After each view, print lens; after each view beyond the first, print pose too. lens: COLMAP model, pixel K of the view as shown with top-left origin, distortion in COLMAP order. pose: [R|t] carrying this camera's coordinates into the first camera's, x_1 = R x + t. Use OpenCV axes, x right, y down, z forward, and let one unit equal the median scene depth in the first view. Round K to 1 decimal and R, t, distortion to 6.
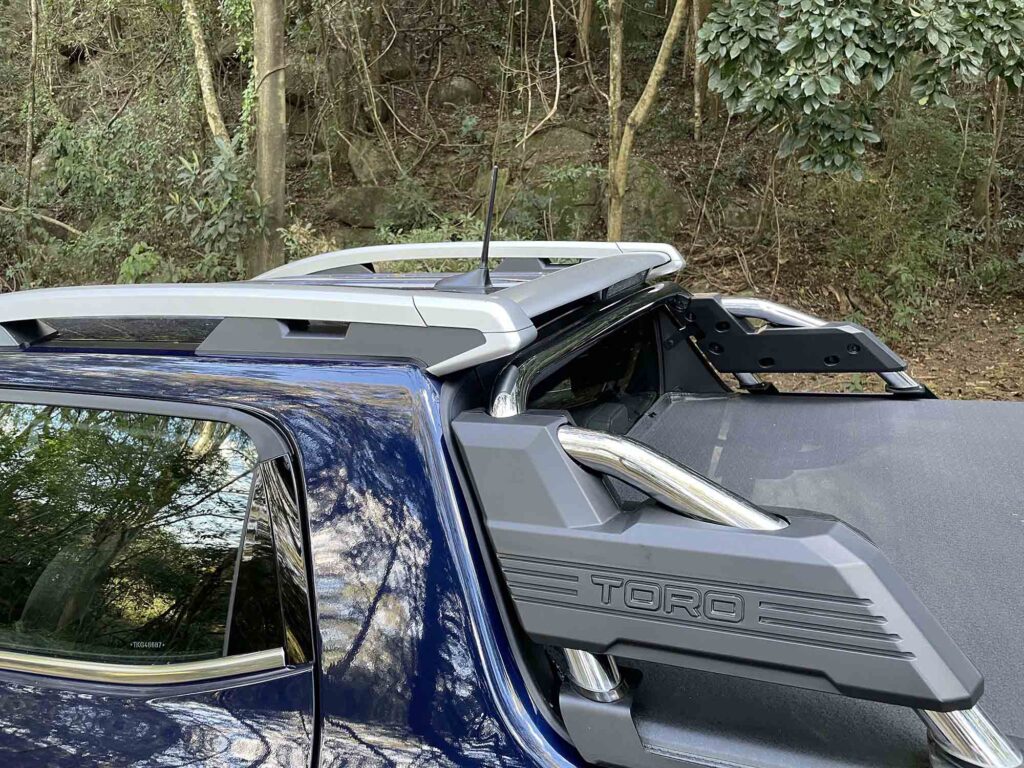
lens RADIAL K [[691.7, 0, 509.8], [0, 691.7, 379.0], [0, 0, 1]] dist [0.031689, -0.056222]
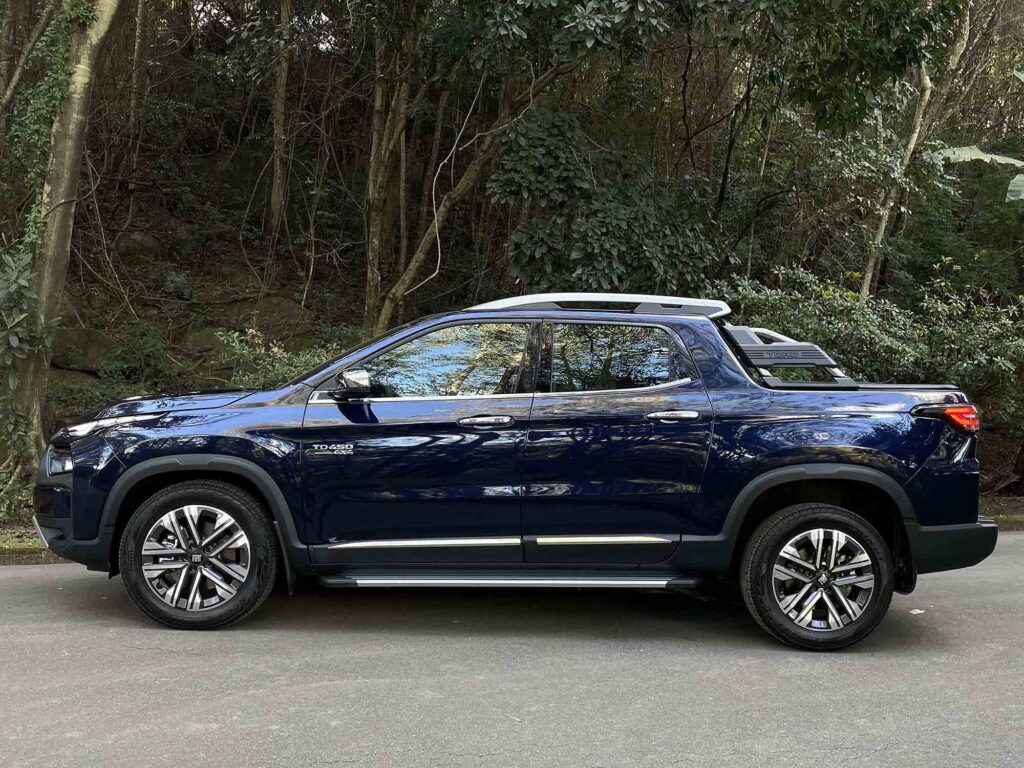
lens RADIAL K [[691.7, 0, 509.8], [0, 691.7, 379.0], [0, 0, 1]] dist [0.031689, -0.056222]
pose [[0.919345, 0.083672, 0.384453, -0.236552], [0.011957, 0.970733, -0.239863, 0.113392], [-0.393271, 0.225113, 0.891438, -0.179897]]
